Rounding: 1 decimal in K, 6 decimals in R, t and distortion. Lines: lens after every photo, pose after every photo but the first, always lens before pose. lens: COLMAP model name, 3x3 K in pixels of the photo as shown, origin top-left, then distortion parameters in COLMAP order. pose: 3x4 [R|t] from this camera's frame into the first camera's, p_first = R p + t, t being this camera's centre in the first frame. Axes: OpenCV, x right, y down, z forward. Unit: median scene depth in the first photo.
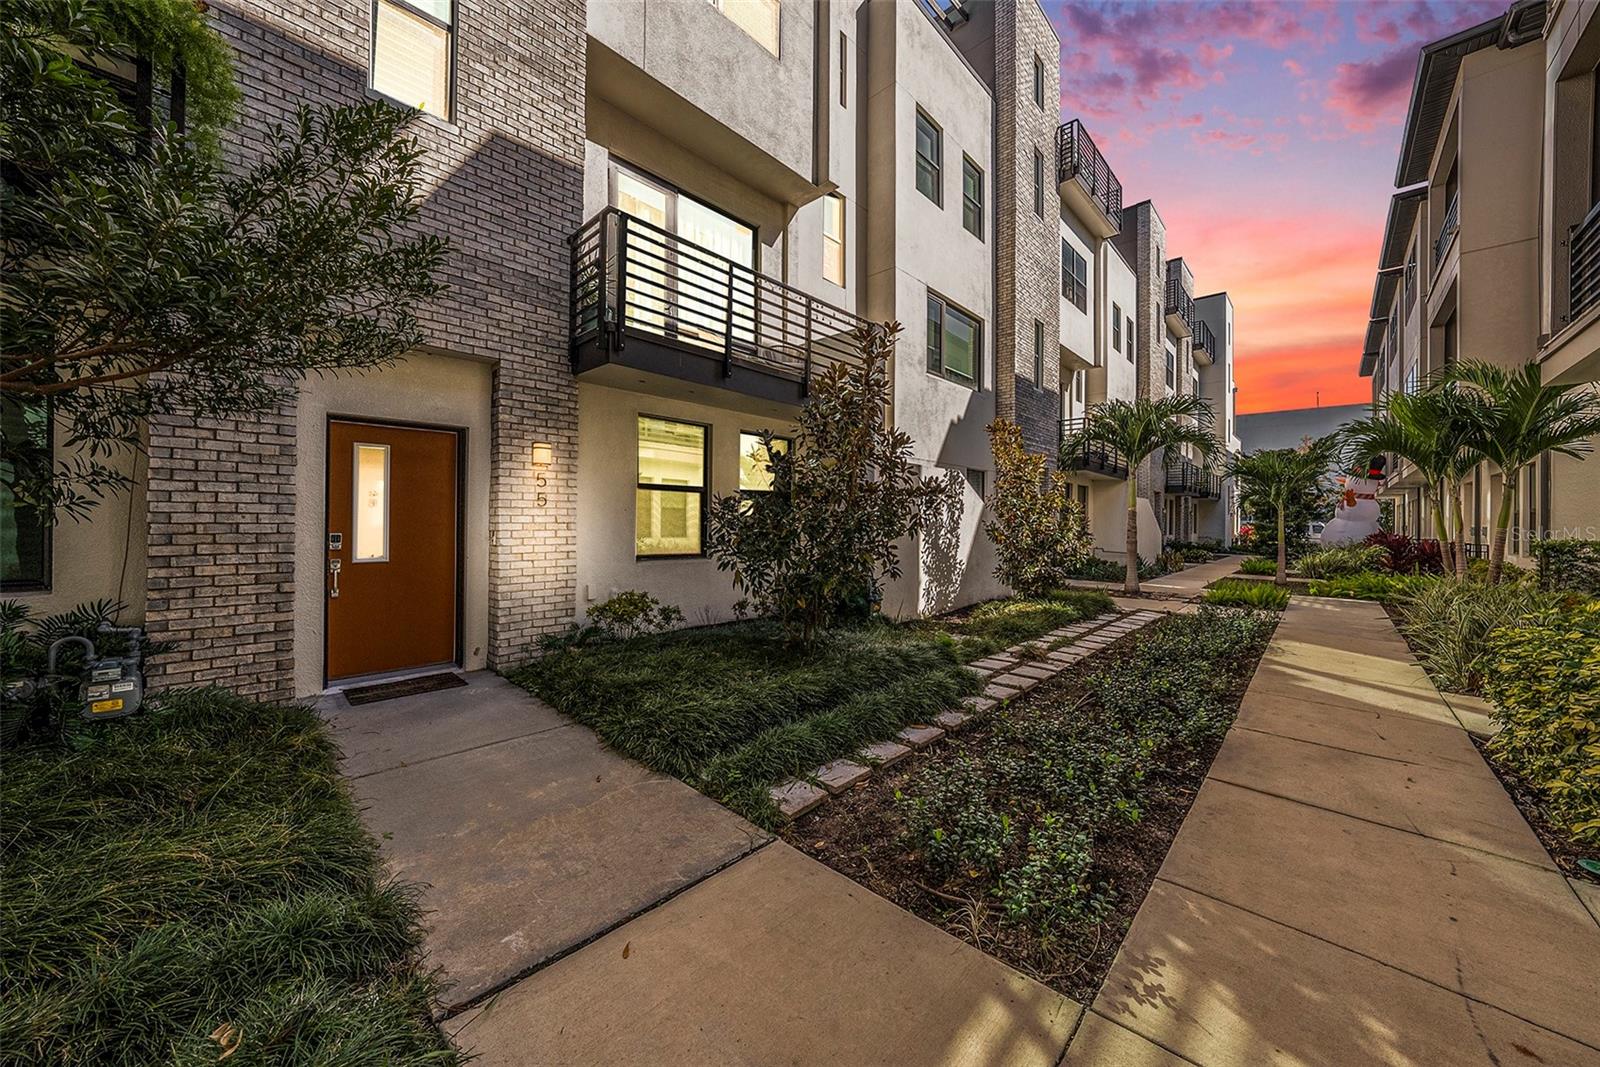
lens RADIAL K [[596.8, 0, 756.5], [0, 596.8, 512.8], [0, 0, 1]] dist [-0.013244, -0.000063]
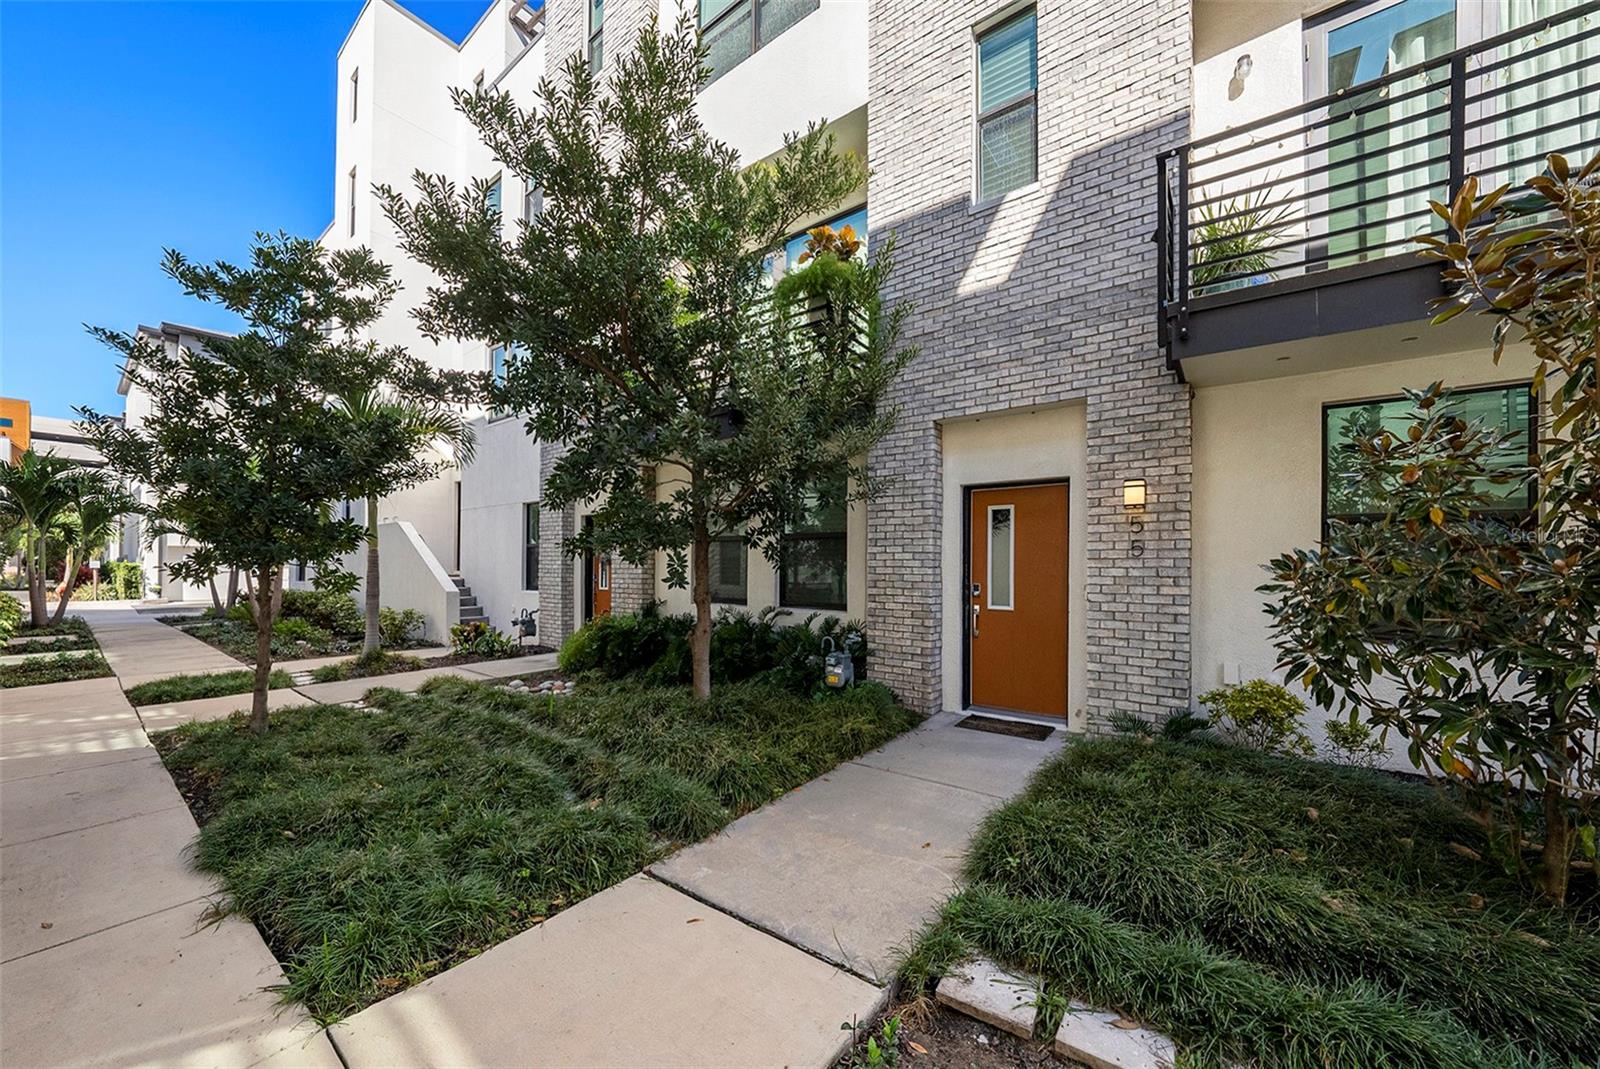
lens RADIAL K [[592.5, 0, 764.7], [0, 592.5, 567.4], [0, 0, 1]] dist [-0.015007, 0.000114]
pose [[0.116039, -0.008096, -0.993212, 0.457490], [0.001708, 0.999967, -0.007952, 0.011149], [0.993243, -0.000774, 0.116049, 0.457914]]
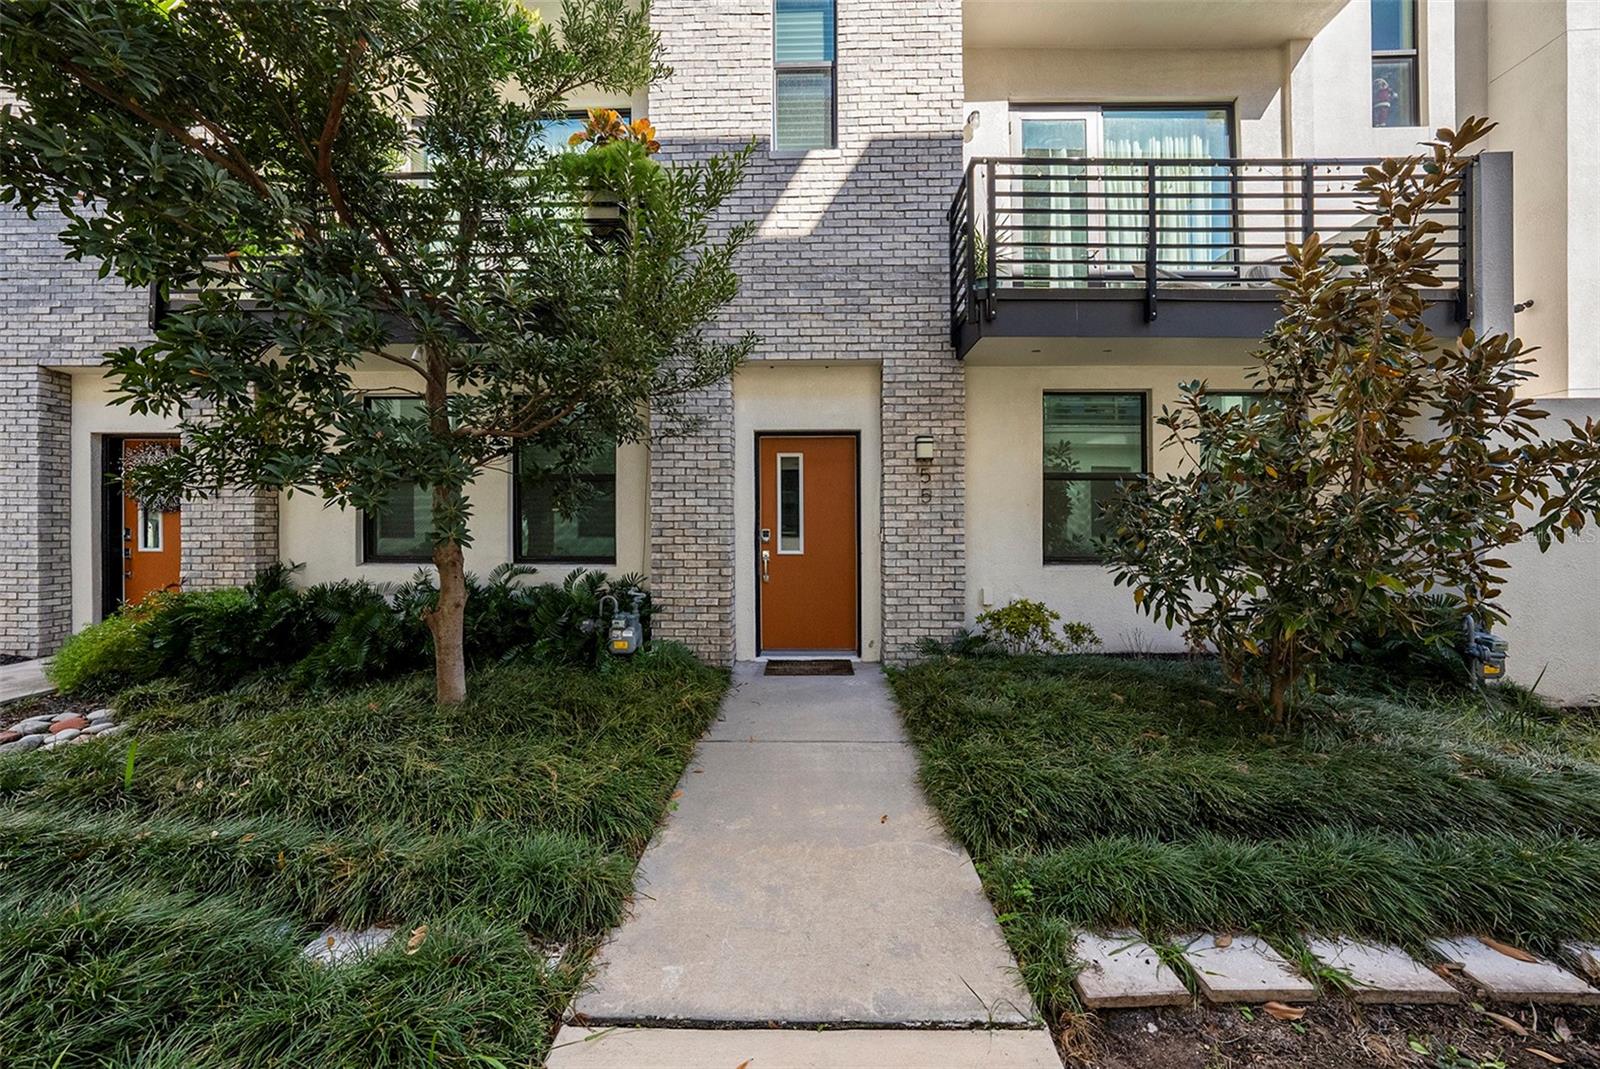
lens RADIAL K [[564.4, 0, 791.6], [0, 564.4, 514.9], [0, 0, 1]] dist [-0.020051, 0.004558]
pose [[0.700595, -0.008411, -0.713509, 0.159386], [0.014973, 0.999884, 0.002914, 0.002500], [0.713402, -0.012725, 0.700640, 0.242385]]
